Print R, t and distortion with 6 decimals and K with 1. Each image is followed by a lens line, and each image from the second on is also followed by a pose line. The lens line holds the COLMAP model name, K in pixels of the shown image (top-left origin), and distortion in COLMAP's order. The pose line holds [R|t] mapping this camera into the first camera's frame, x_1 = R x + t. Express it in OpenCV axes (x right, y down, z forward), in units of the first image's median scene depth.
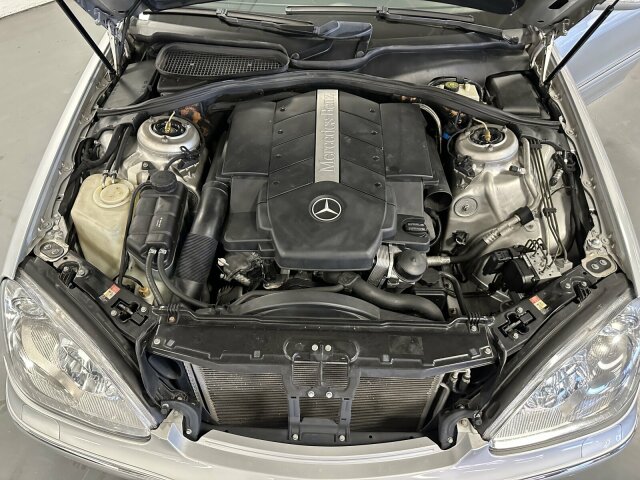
lens RADIAL K [[492.4, 0, 320.0], [0, 492.4, 240.0], [0, 0, 1]] dist [0.006386, -0.041472]
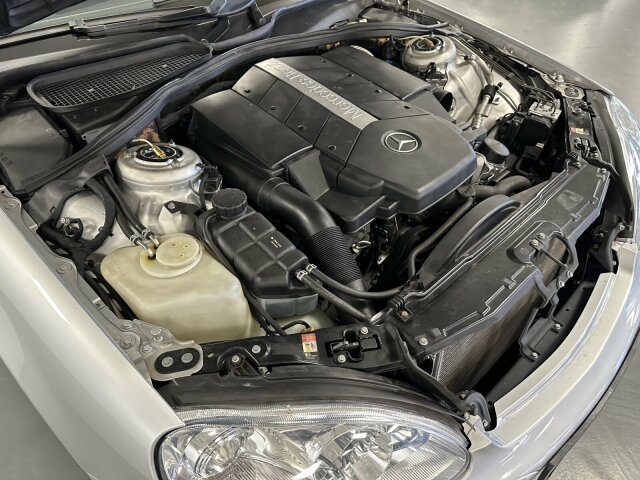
lens RADIAL K [[492.4, 0, 320.0], [0, 492.4, 240.0], [0, 0, 1]] dist [0.006386, -0.041472]
pose [[0.687853, -0.476914, 0.547185, -0.616020], [0.528512, 0.845799, 0.072798, -0.051070], [-0.497527, 0.239119, 0.833840, 0.325082]]
